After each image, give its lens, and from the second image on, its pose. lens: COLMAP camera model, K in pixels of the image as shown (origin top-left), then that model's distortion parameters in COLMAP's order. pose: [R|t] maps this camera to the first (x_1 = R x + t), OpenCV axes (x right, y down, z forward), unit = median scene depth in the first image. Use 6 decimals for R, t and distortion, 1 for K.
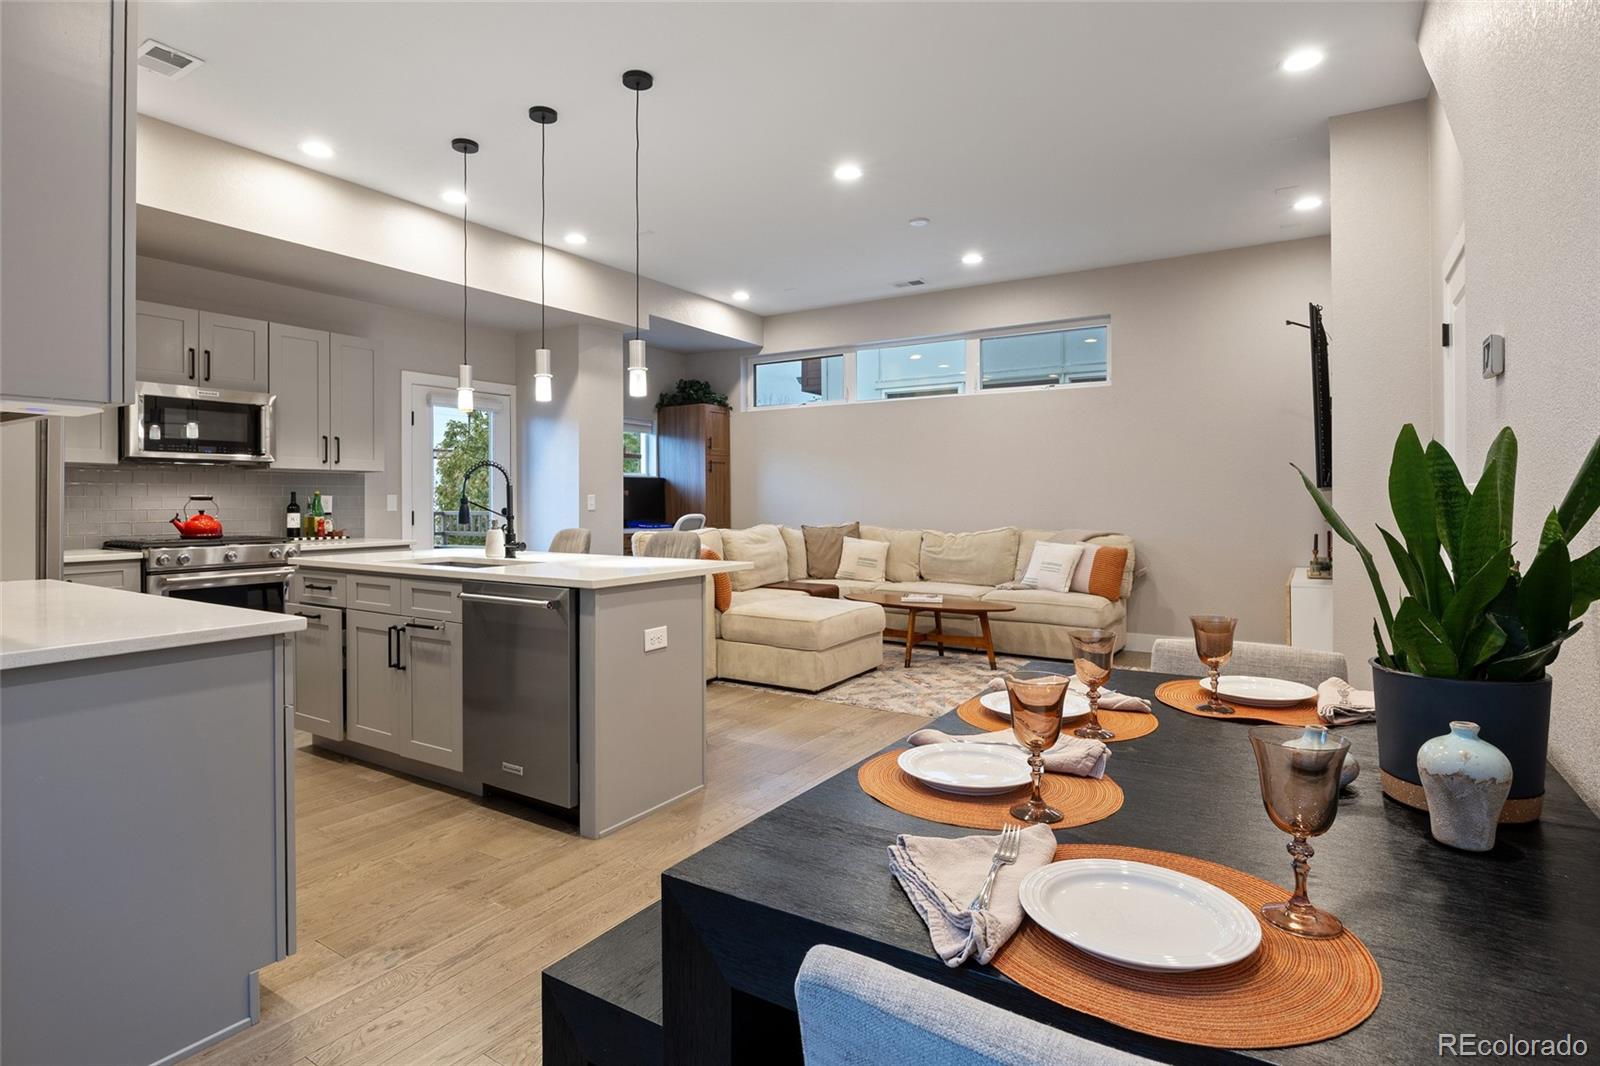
lens RADIAL K [[868.2, 0, 788.2], [0, 868.2, 494.9], [0, 0, 1]] dist [-0.009989, 0.000342]
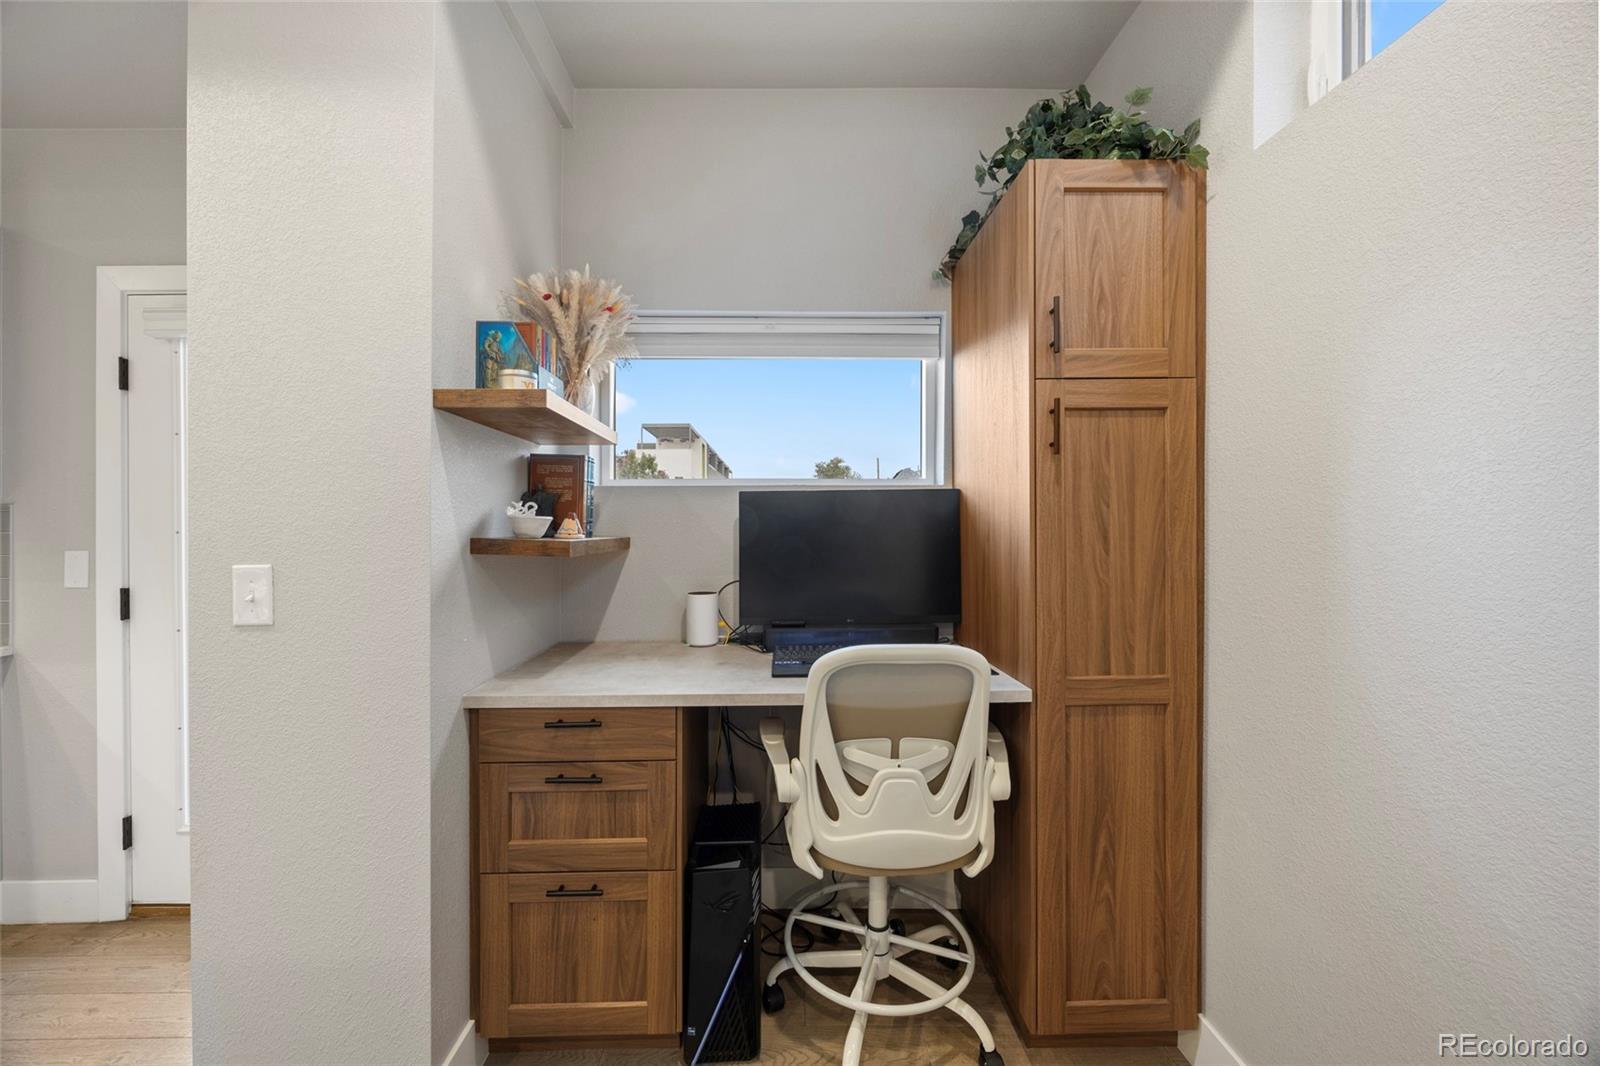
lens RADIAL K [[619.1, 0, 789.4], [0, 619.1, 530.7], [0, 0, 1]] dist [0.009353, 0.000073]
pose [[0.546933, 0.007671, -0.837141, 0.013737], [0.010332, 0.999820, 0.015912, -0.011989], [0.837113, -0.017352, 0.546755, 1.136878]]
